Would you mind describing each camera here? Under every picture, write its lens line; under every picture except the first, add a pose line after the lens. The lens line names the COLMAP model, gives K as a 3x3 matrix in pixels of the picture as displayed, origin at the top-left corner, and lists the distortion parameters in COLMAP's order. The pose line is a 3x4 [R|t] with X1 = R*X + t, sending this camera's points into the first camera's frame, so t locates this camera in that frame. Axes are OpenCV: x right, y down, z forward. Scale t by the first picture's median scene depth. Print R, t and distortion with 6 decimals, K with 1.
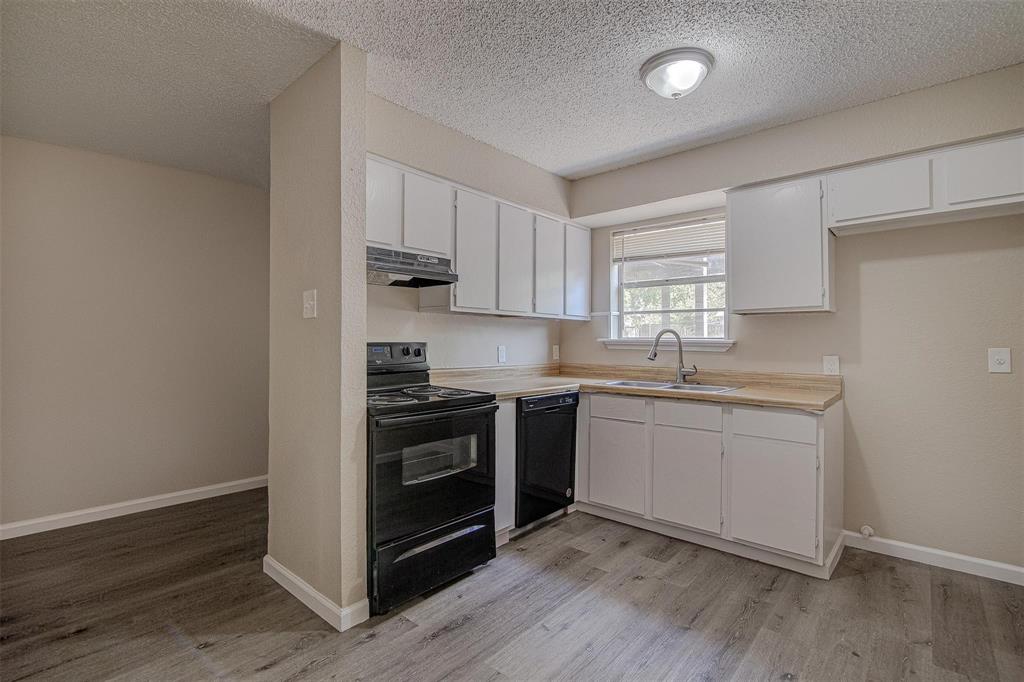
lens RADIAL K [[474.4, 0, 509.0], [0, 474.4, 337.0], [0, 0, 1]] dist [0.001732, -0.000047]
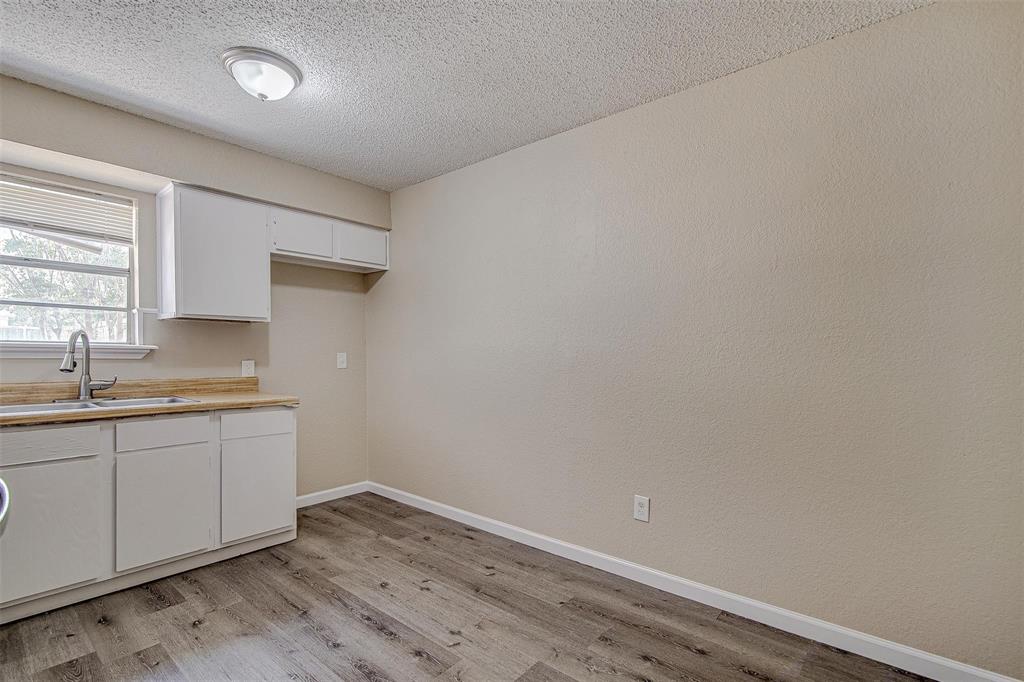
lens RADIAL K [[474.4, 0, 510.1], [0, 474.4, 350.5], [0, 0, 1]] dist [0.001732, -0.000047]
pose [[-0.000288, 0.001308, 0.999999, -0.525651], [-0.017669, 0.999843, -0.001313, 0.006100], [-0.999844, -0.017670, -0.000265, 0.401198]]
